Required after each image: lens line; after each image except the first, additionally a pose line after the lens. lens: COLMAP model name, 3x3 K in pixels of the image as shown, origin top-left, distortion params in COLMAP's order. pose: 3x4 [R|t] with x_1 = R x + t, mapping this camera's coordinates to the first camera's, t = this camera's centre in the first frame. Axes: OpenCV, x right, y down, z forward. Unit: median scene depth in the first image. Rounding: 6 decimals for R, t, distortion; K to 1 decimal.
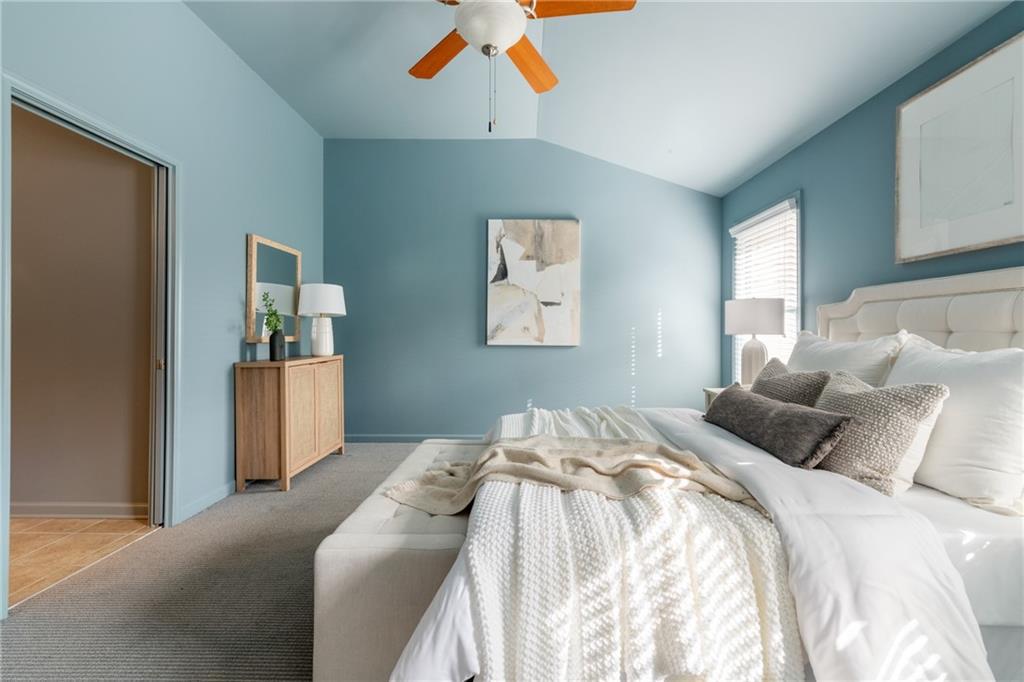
lens RADIAL K [[416.9, 0, 509.9], [0, 416.9, 334.3], [0, 0, 1]] dist [-0.000055, 0.000215]
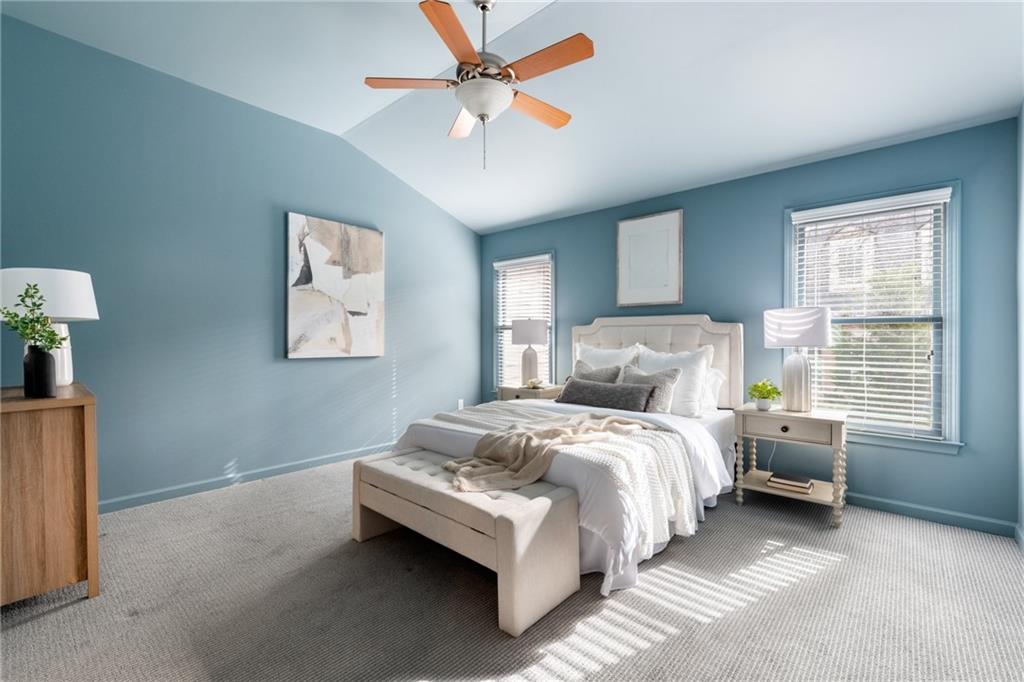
lens RADIAL K [[434.8, 0, 547.9], [0, 434.8, 344.7], [0, 0, 1]] dist [-0.001991, -0.000648]
pose [[0.615493, -0.010614, 0.788071, -0.429807], [0.001447, 0.999923, 0.012337, -0.012834], [-0.788141, -0.006453, 0.615461, 0.029138]]
